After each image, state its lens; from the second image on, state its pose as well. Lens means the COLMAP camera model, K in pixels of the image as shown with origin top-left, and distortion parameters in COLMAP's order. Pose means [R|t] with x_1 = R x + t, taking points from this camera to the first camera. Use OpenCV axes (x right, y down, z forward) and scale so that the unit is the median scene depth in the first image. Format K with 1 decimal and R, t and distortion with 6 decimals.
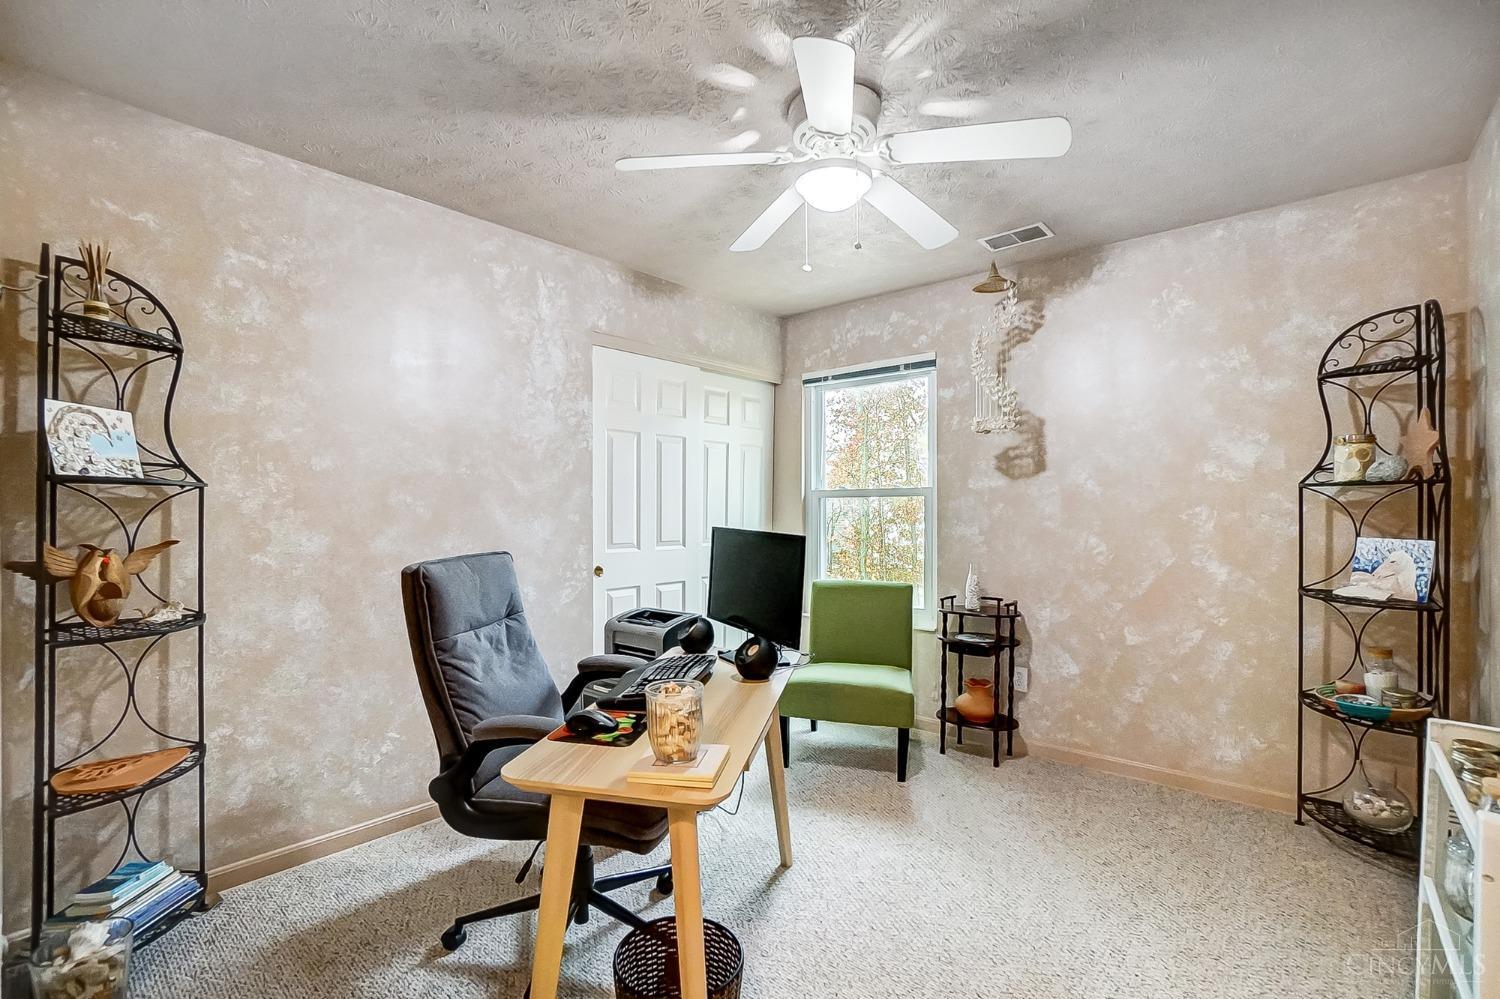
lens RADIAL K [[679.3, 0, 736.4], [0, 679.3, 509.8], [0, 0, 1]] dist [-0.032969, 0.000769]
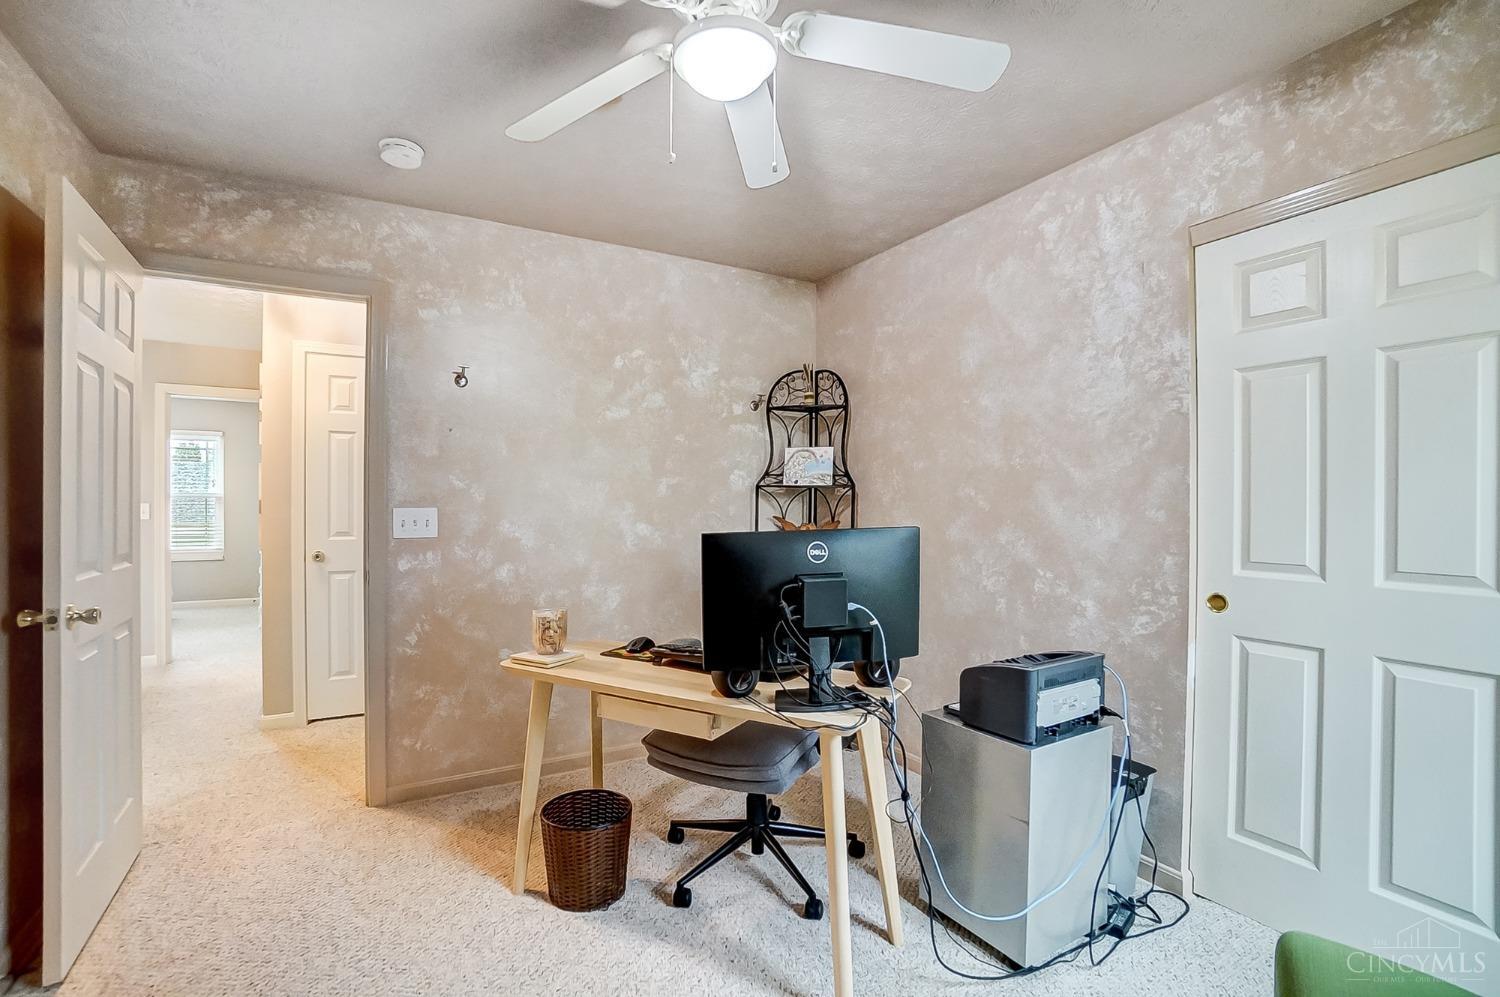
lens RADIAL K [[679.3, 0, 736.4], [0, 679.3, 508.8], [0, 0, 1]] dist [-0.032969, 0.000769]
pose [[-0.323236, 0.012083, -0.946241, 0.564117], [-0.002194, 0.999906, 0.013517, -0.002963], [0.946316, 0.006446, -0.323179, 0.847945]]
